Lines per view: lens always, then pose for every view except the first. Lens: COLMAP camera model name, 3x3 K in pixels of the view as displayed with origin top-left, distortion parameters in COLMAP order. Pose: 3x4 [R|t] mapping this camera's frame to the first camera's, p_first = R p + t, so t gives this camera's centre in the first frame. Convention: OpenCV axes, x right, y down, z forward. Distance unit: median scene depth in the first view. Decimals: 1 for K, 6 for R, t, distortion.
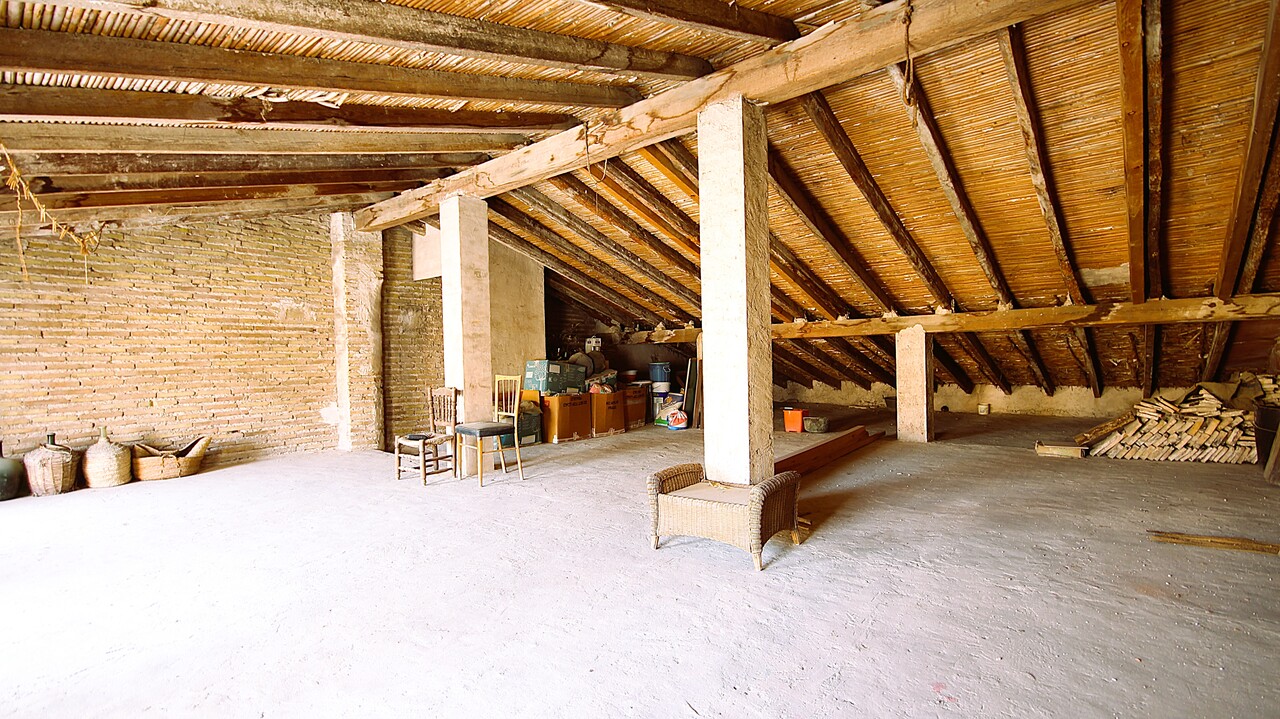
lens RADIAL K [[590.4, 0, 644.2], [0, 590.4, 368.0], [0, 0, 1]] dist [-0.005631, -0.000777]
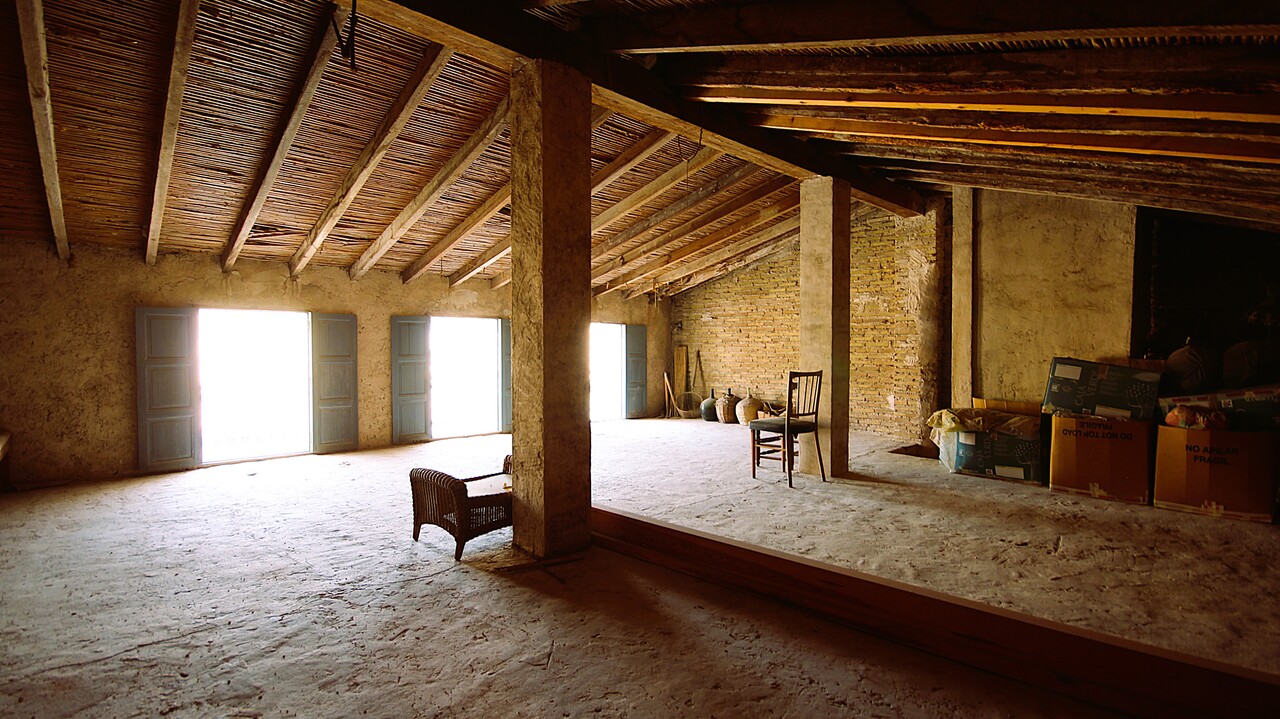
lens RADIAL K [[611.3, 0, 640.0], [0, 611.3, 359.5], [0, 0, 1]] dist [-0.002016, -0.000250]
pose [[-0.119094, 0.038110, -0.992151, 0.572528], [-0.020287, 0.998961, 0.040807, -0.030447], [0.992676, 0.024988, -0.118197, 0.681498]]
